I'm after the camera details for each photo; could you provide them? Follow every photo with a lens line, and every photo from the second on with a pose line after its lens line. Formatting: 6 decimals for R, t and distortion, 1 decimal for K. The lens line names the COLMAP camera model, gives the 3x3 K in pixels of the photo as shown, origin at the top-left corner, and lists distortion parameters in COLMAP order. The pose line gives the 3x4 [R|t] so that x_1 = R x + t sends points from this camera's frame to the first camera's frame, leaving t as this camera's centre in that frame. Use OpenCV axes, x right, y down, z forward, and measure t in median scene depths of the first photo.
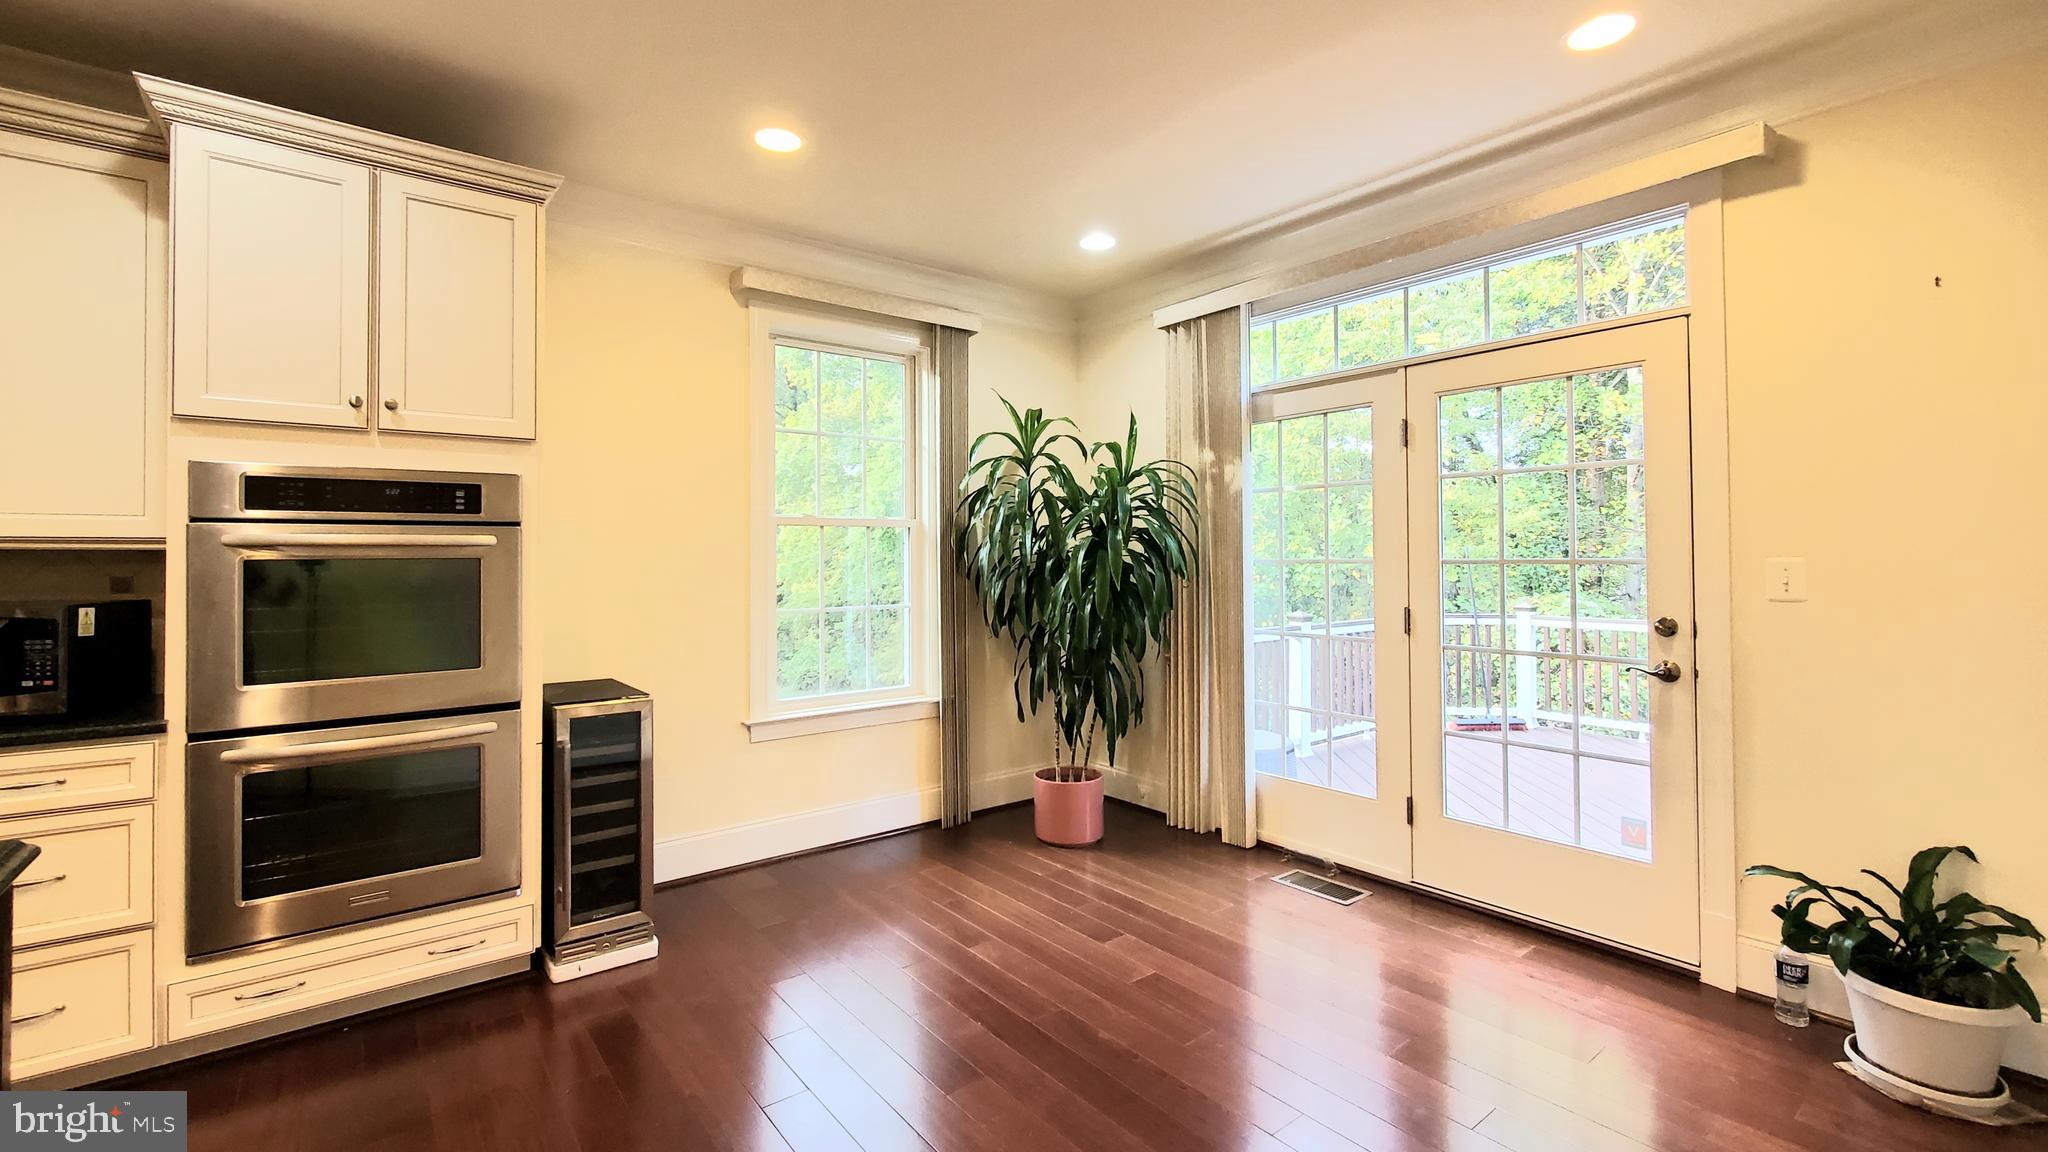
lens RADIAL K [[860.1, 0, 1018.3], [0, 860.1, 552.5], [0, 0, 1]] dist [-0.002456, 0.000497]
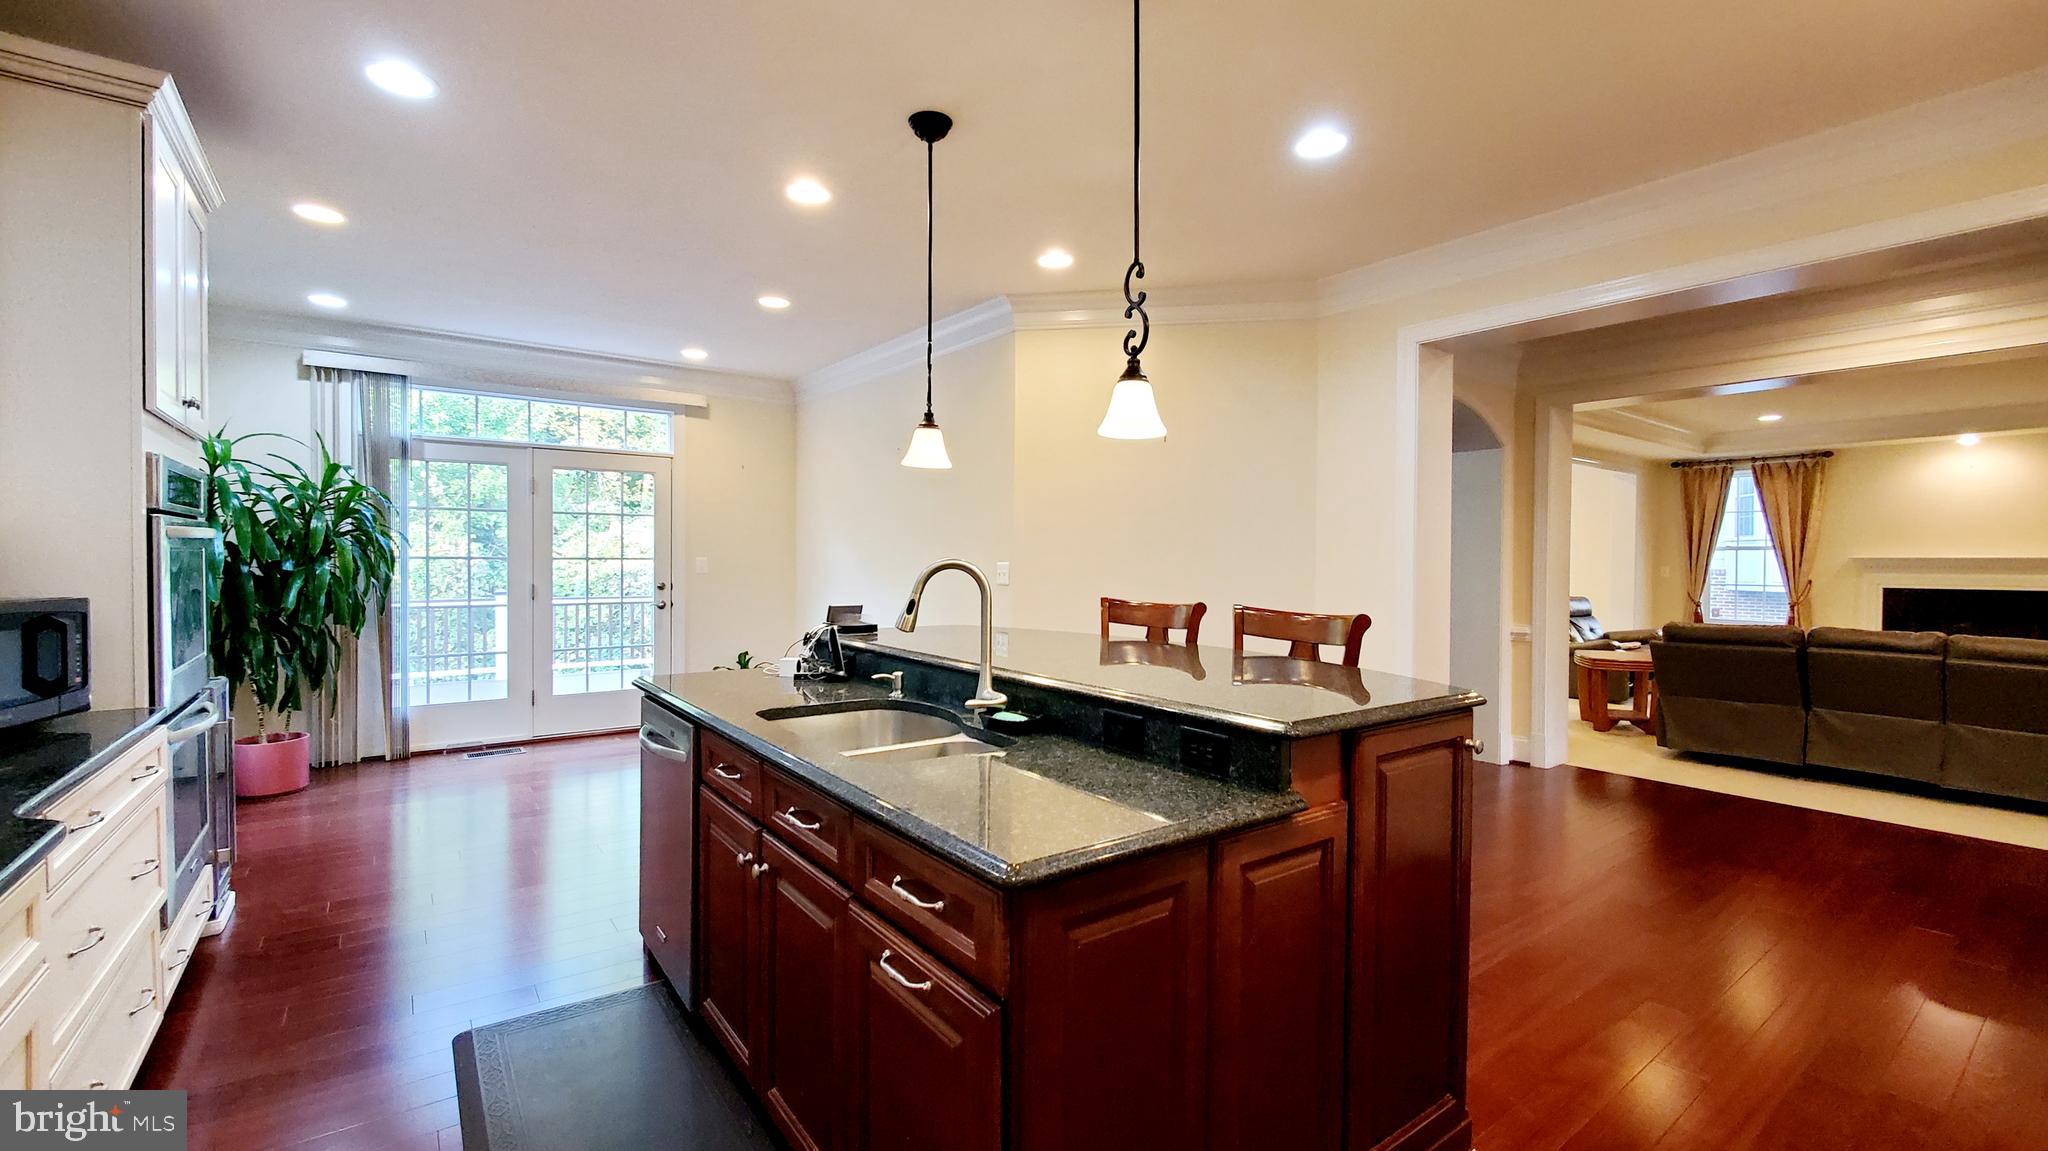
lens RADIAL K [[860.1, 0, 1018.3], [0, 860.1, 552.0], [0, 0, 1]] dist [-0.002456, 0.000497]
pose [[0.035896, 0.020211, 0.999151, -1.281555], [-0.012774, 0.999723, -0.019764, 0.020679], [-0.999274, -0.012054, 0.036144, -0.064845]]
